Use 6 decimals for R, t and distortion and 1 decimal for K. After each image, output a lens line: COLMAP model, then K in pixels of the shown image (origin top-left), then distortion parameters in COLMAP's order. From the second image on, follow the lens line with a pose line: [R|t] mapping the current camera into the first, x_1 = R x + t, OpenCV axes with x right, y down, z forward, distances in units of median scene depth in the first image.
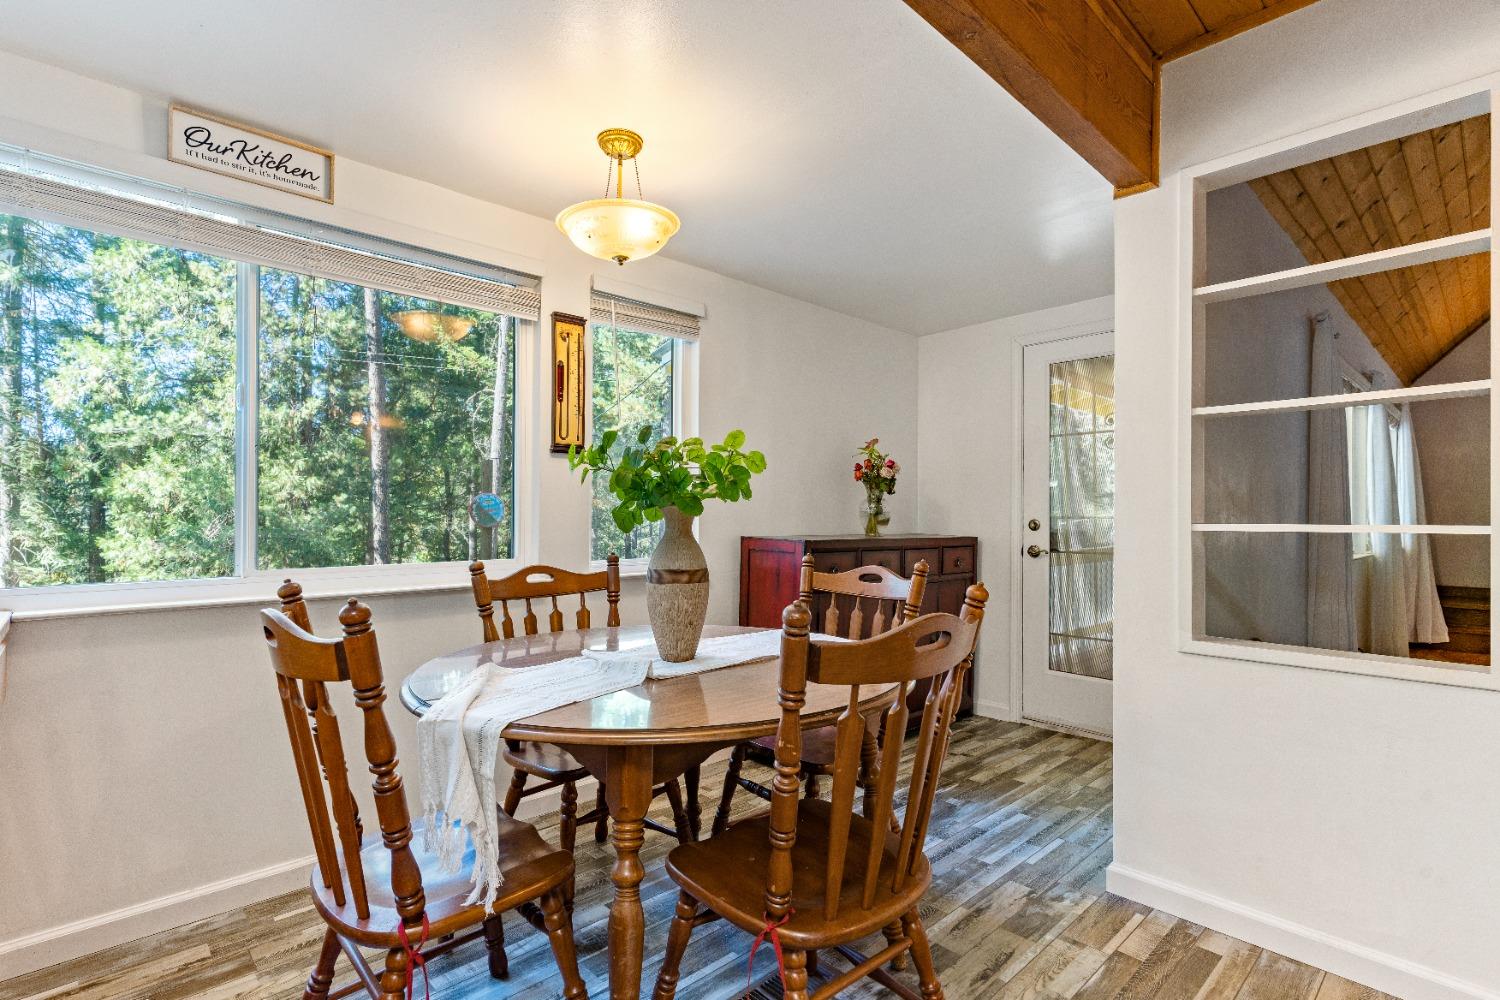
lens RADIAL K [[712.9, 0, 742.3], [0, 712.9, 516.8], [0, 0, 1]] dist [0.001462, 0.000547]
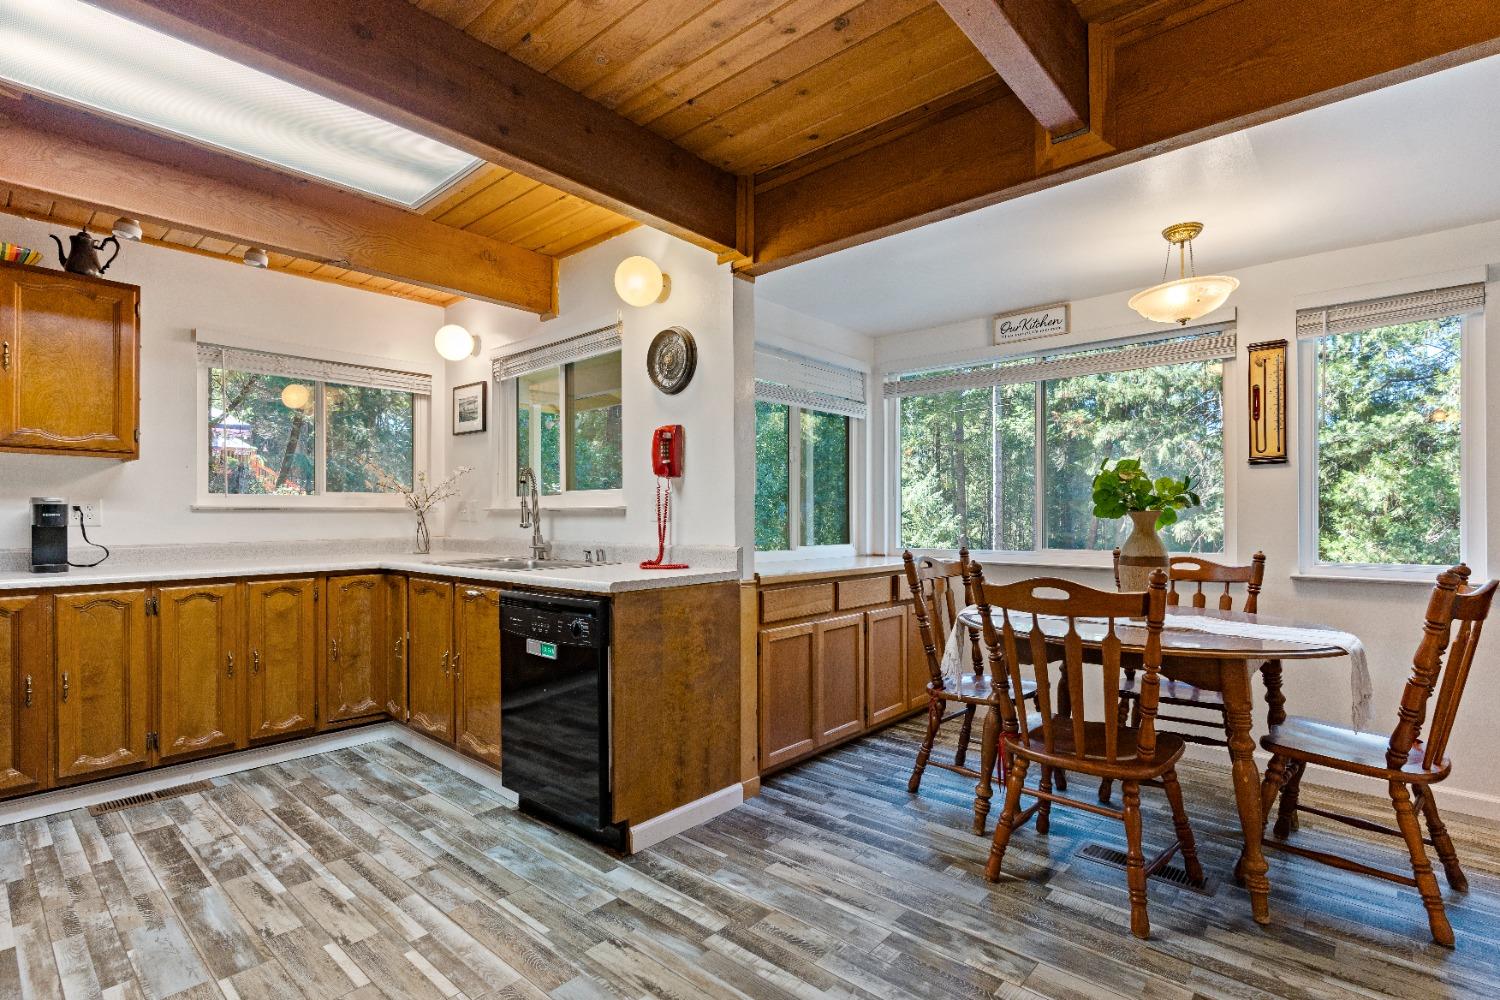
lens RADIAL K [[712.9, 0, 742.3], [0, 712.9, 516.8], [0, 0, 1]] dist [0.001462, 0.000547]
pose [[0.093841, -0.001494, -0.995586, 0.109503], [-0.002882, 0.999994, -0.001772, -0.000059], [0.995583, 0.003035, 0.093836, 0.008322]]
